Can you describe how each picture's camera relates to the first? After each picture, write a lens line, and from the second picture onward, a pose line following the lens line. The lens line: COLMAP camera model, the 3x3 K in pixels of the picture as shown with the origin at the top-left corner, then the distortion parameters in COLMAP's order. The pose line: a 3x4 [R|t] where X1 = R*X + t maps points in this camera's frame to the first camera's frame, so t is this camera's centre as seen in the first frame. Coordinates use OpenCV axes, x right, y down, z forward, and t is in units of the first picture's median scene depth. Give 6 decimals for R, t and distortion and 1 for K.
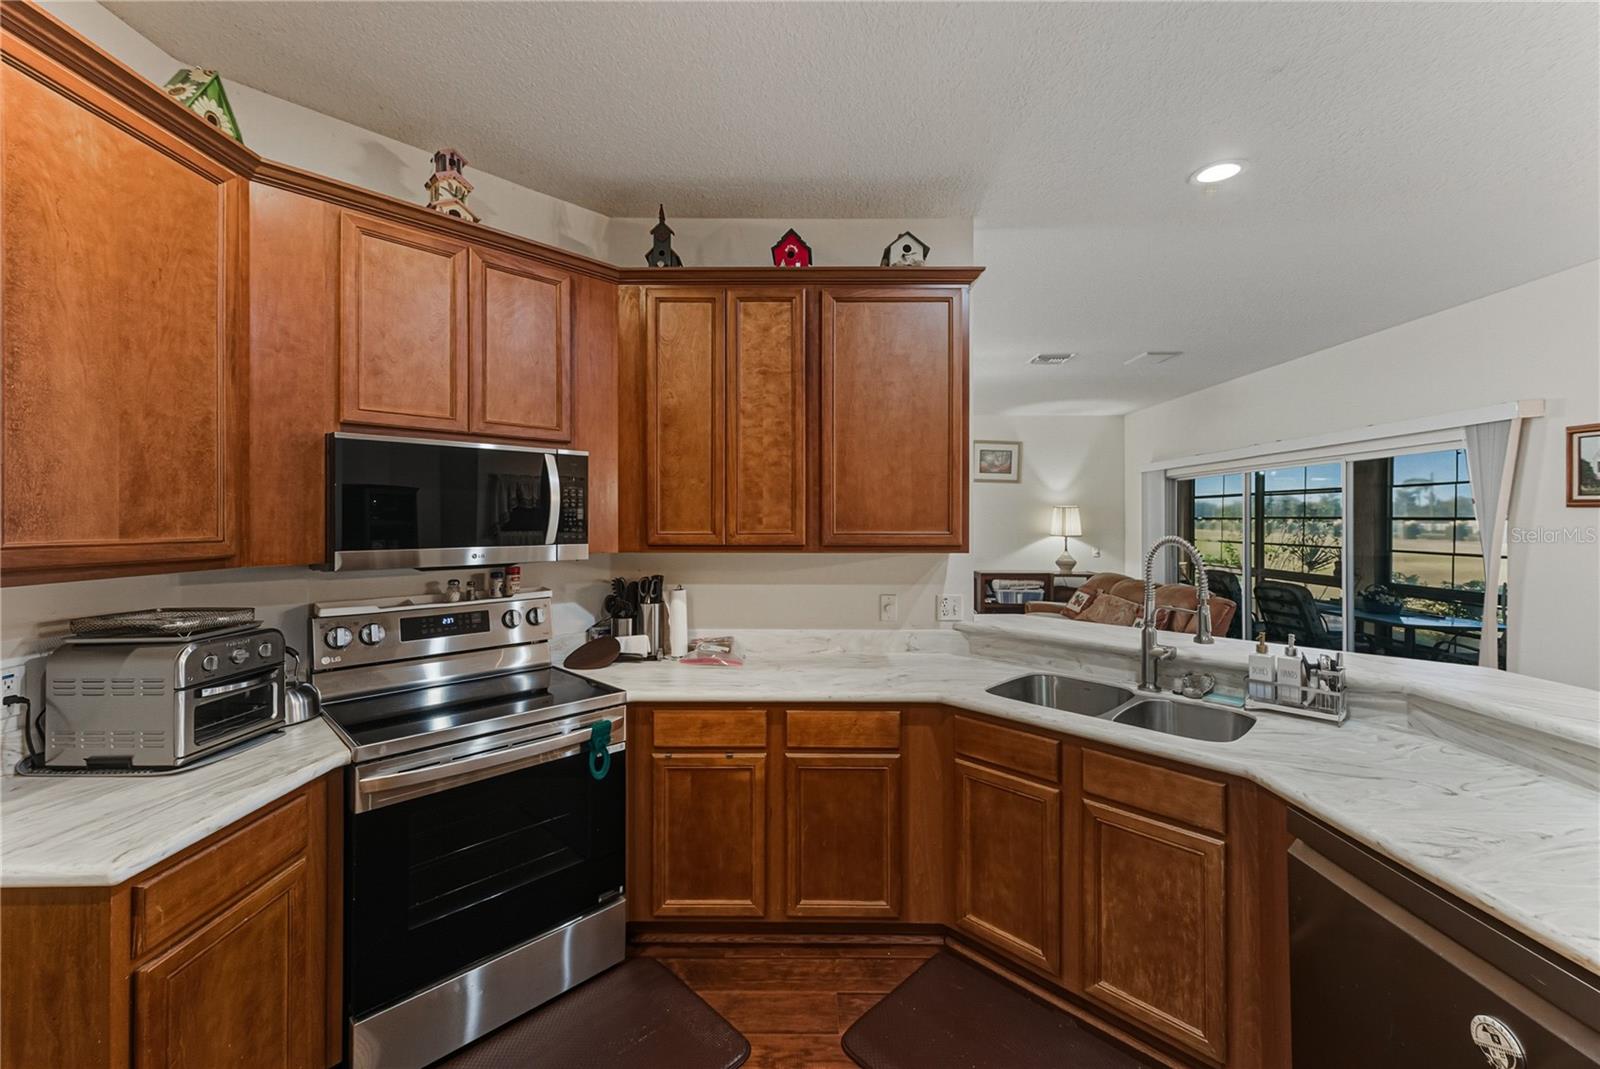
lens RADIAL K [[637.2, 0, 798.5], [0, 637.2, 515.7], [0, 0, 1]] dist [0.008234, -0.002604]
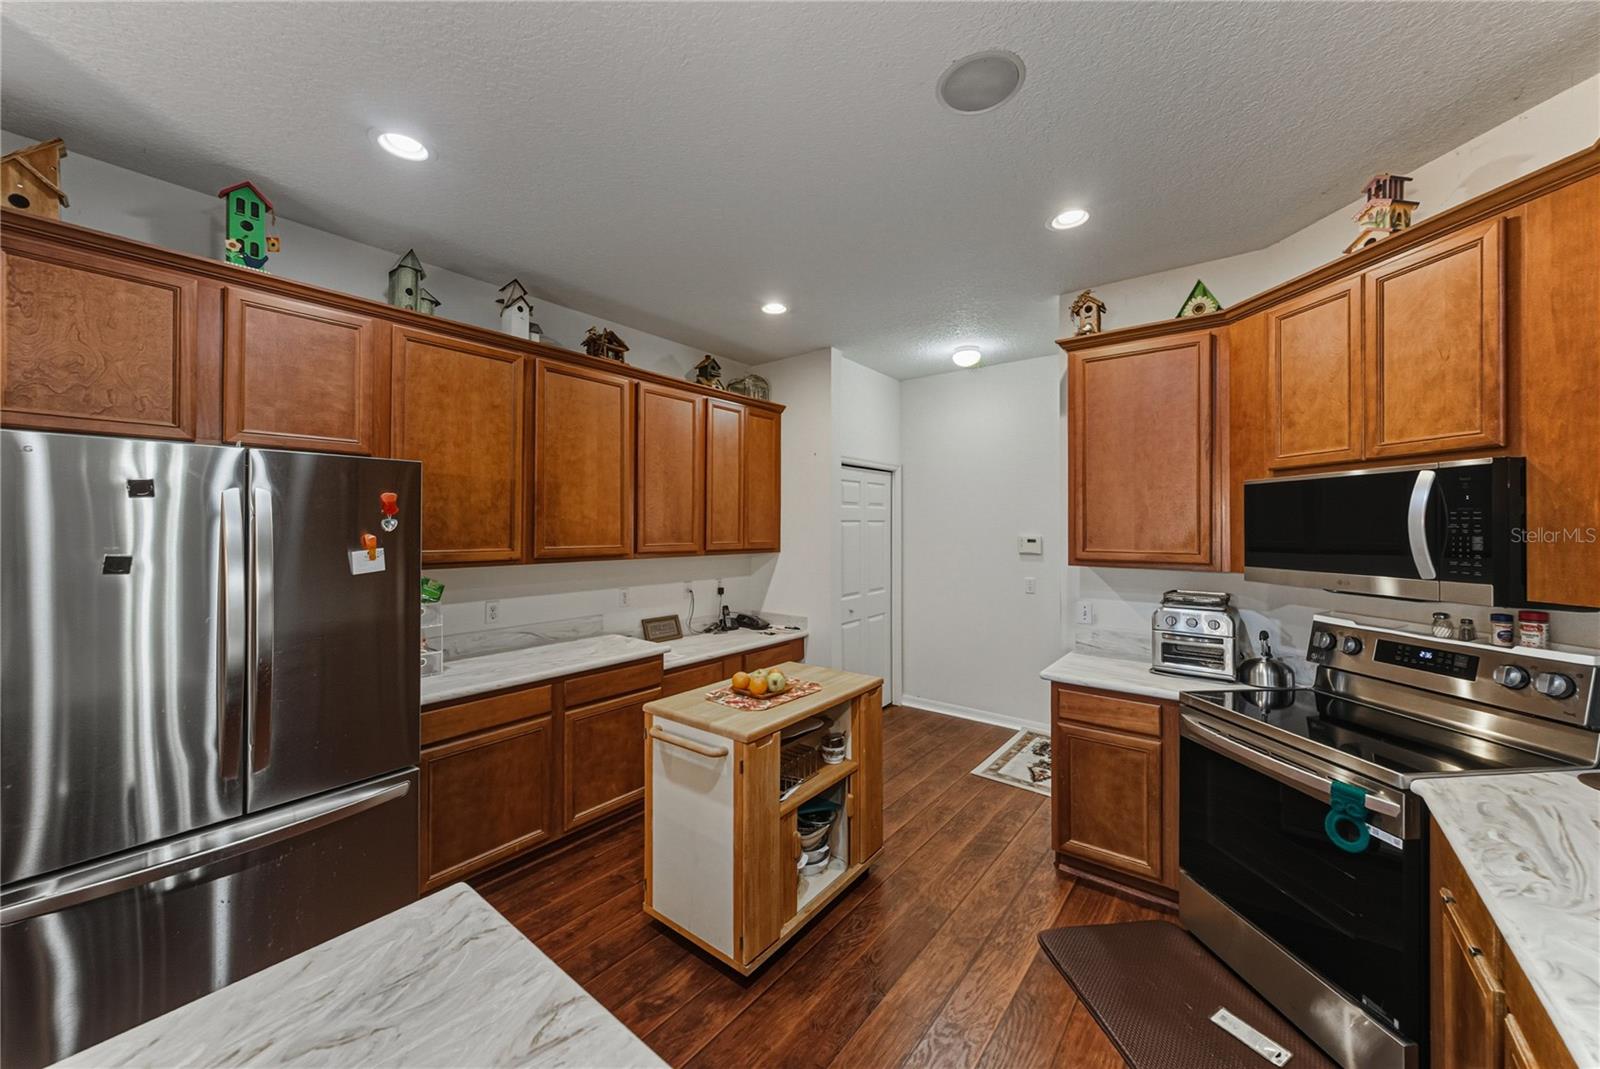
lens RADIAL K [[579.3, 0, 801.5], [0, 579.3, 521.7], [0, 0, 1]] dist [-0.002357, 0.001066]
pose [[-0.612193, -0.008231, -0.790665, 0.653346], [-0.000031, 0.999946, -0.010386, -0.021031], [0.790708, -0.006334, -0.612160, 0.763658]]
